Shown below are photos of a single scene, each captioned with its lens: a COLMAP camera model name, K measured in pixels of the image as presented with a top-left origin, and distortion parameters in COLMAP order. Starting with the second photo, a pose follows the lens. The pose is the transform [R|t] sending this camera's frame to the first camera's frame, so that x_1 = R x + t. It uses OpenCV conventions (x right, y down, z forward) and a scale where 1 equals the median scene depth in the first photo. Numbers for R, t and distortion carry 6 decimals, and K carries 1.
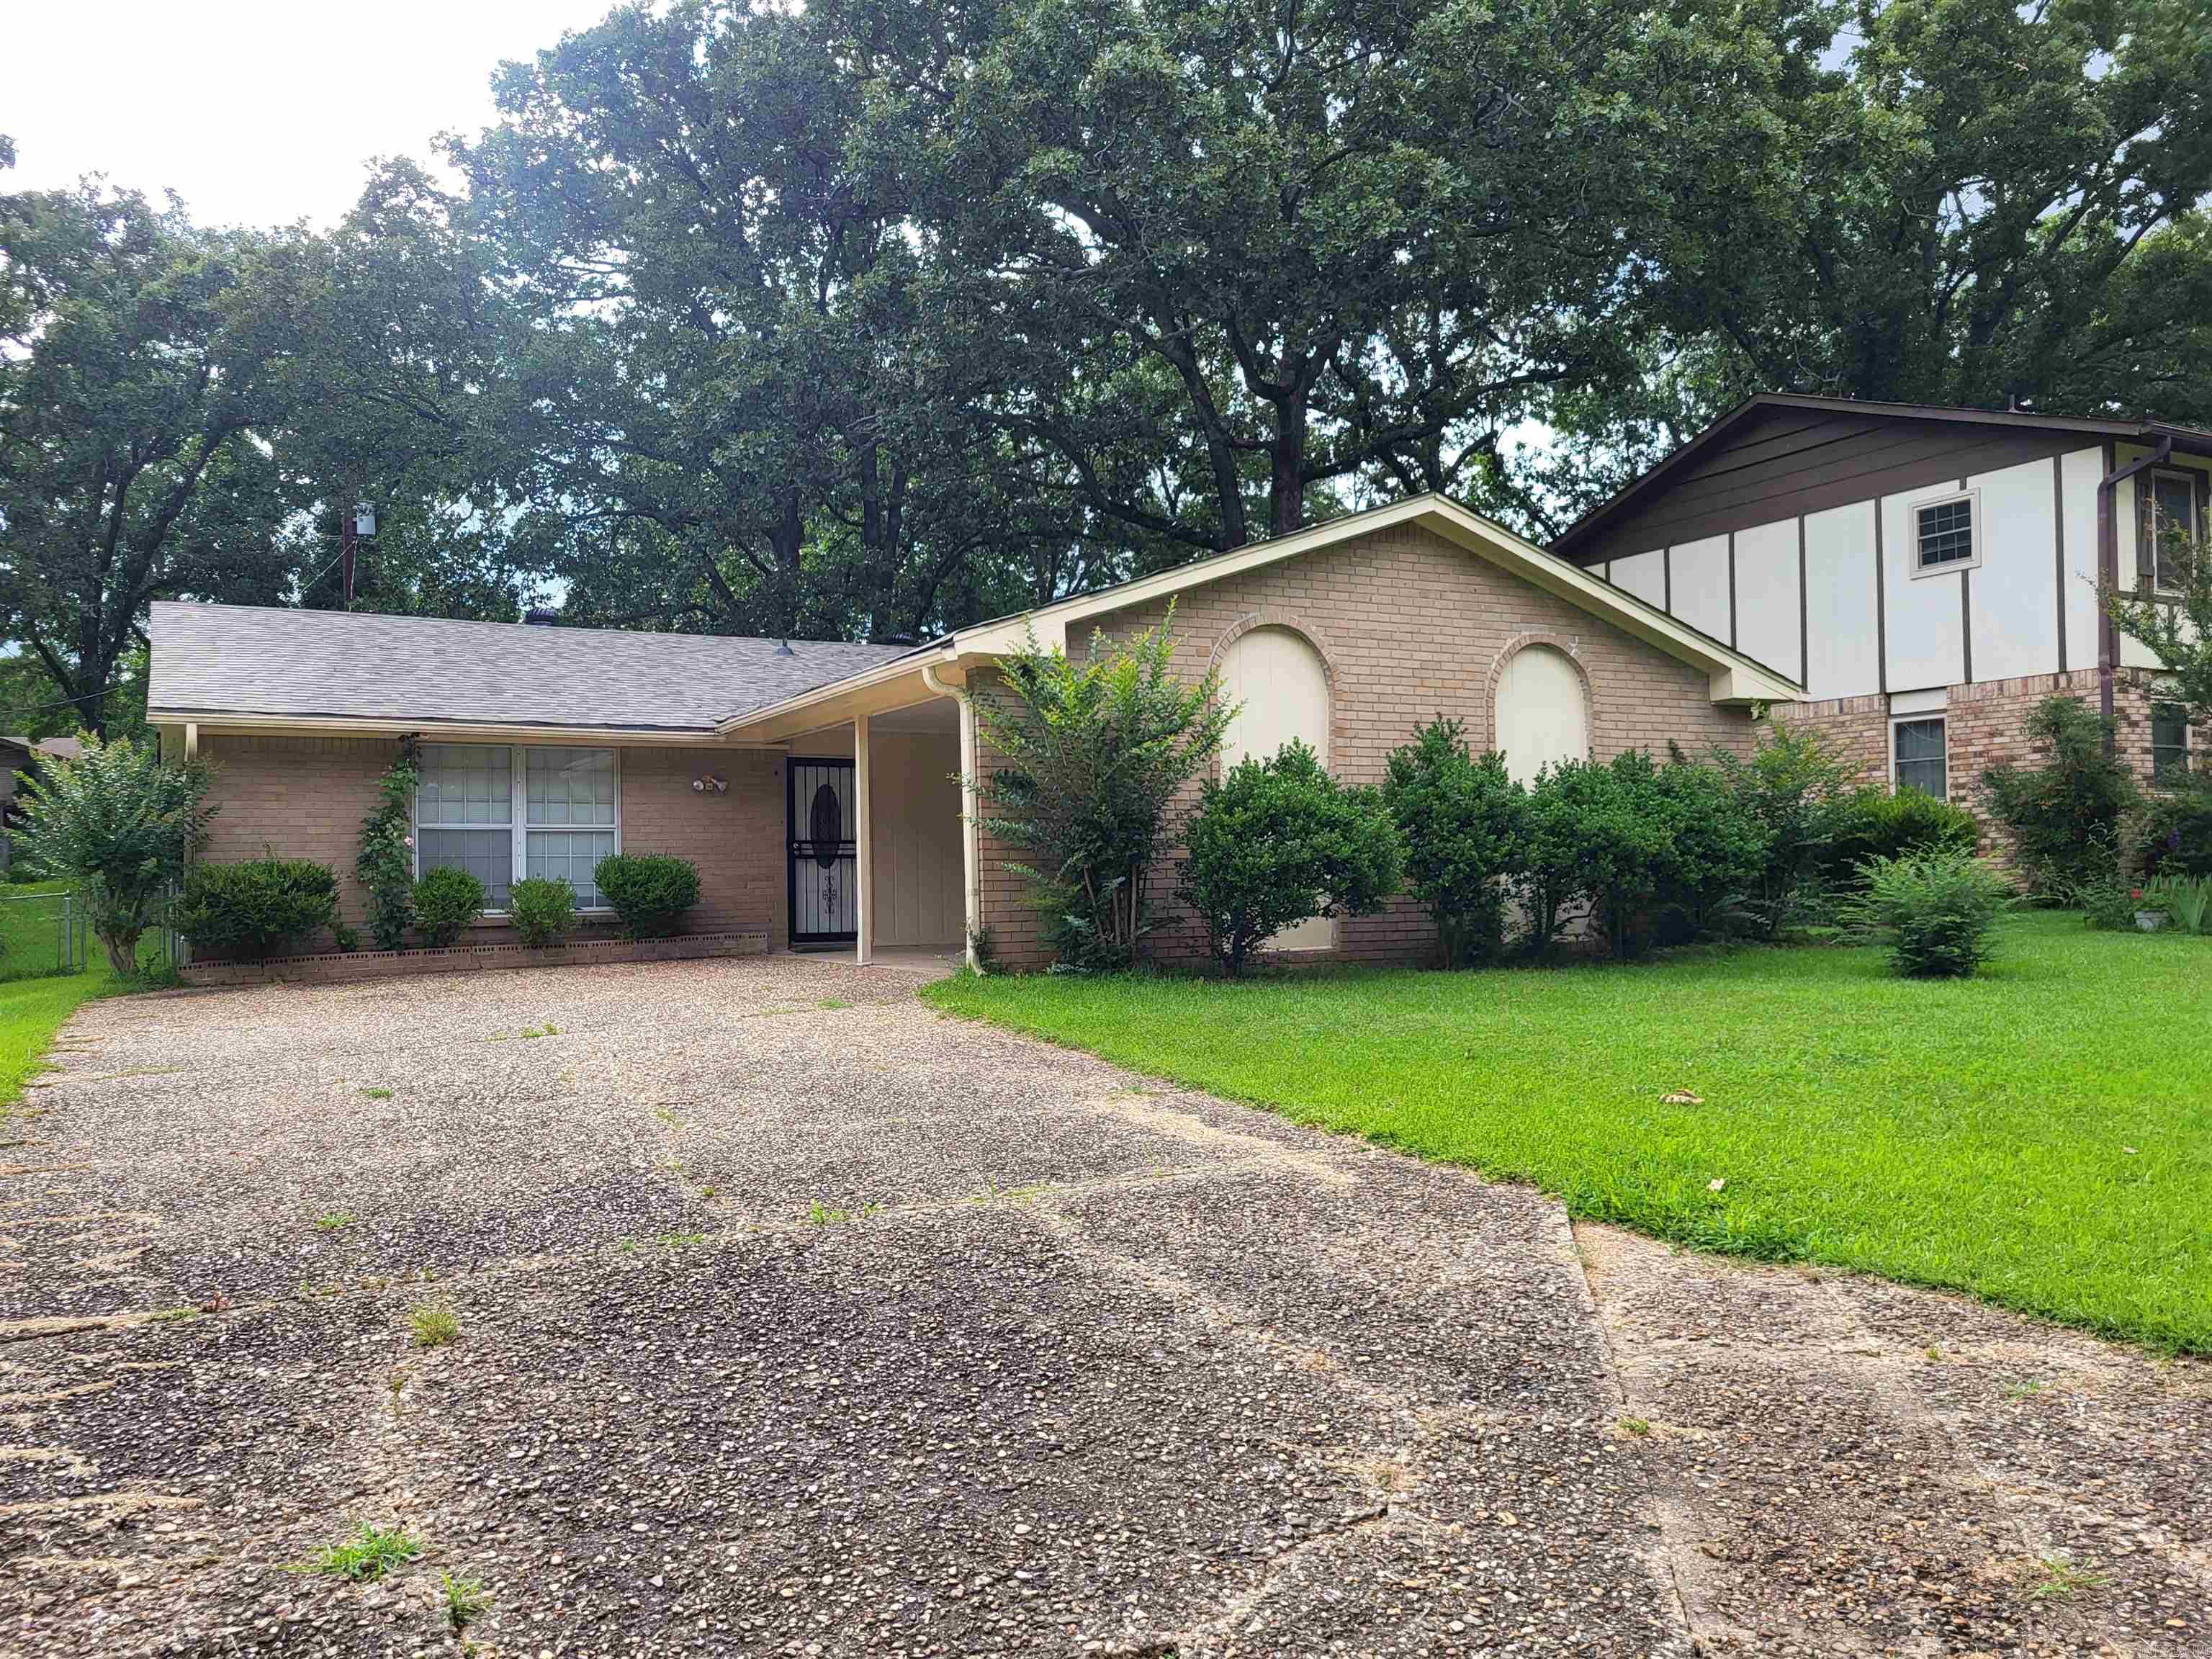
lens RADIAL K [[1703.6, 0, 1110.2], [0, 1703.6, 831.0], [0, 0, 1]] dist [0.050683, -0.022227]
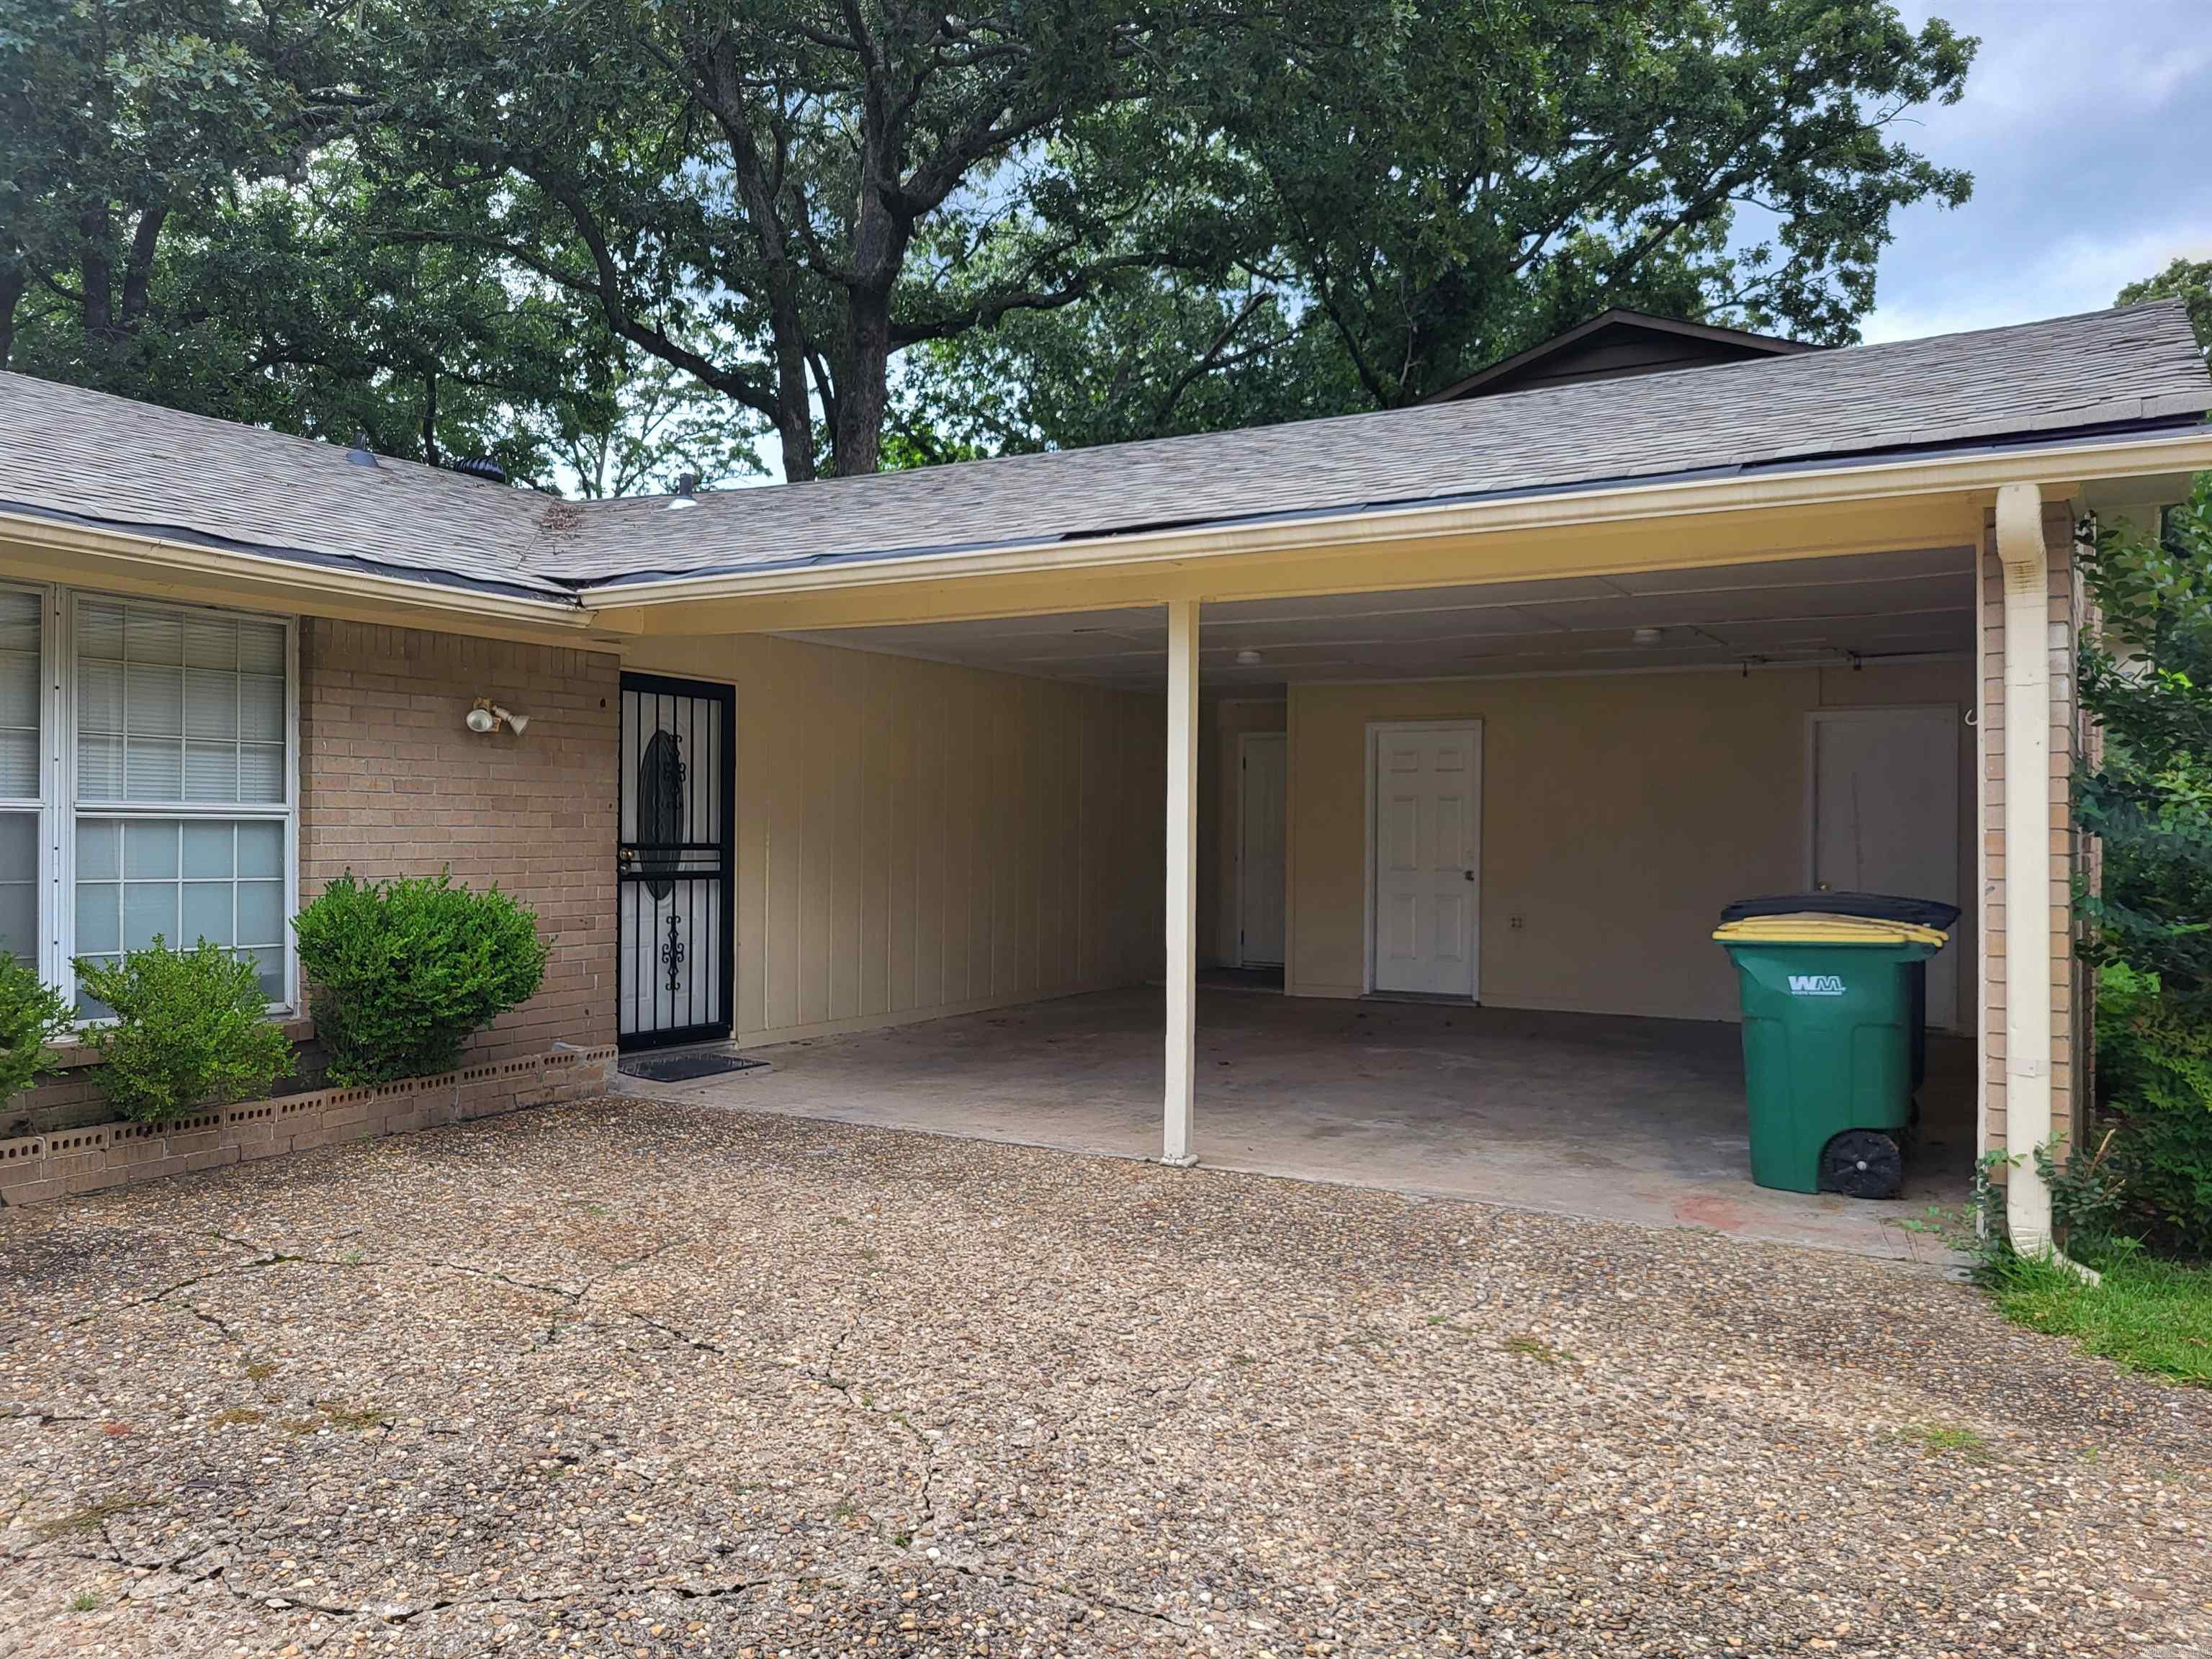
lens RADIAL K [[1703.6, 0, 1105.4], [0, 1703.6, 833.0], [0, 0, 1]] dist [0.050683, -0.022227]
pose [[0.856070, 0.023013, 0.516347, -0.287670], [-0.037952, 0.999110, 0.018394, -0.010554], [-0.515464, -0.035343, 0.856182, 0.464903]]
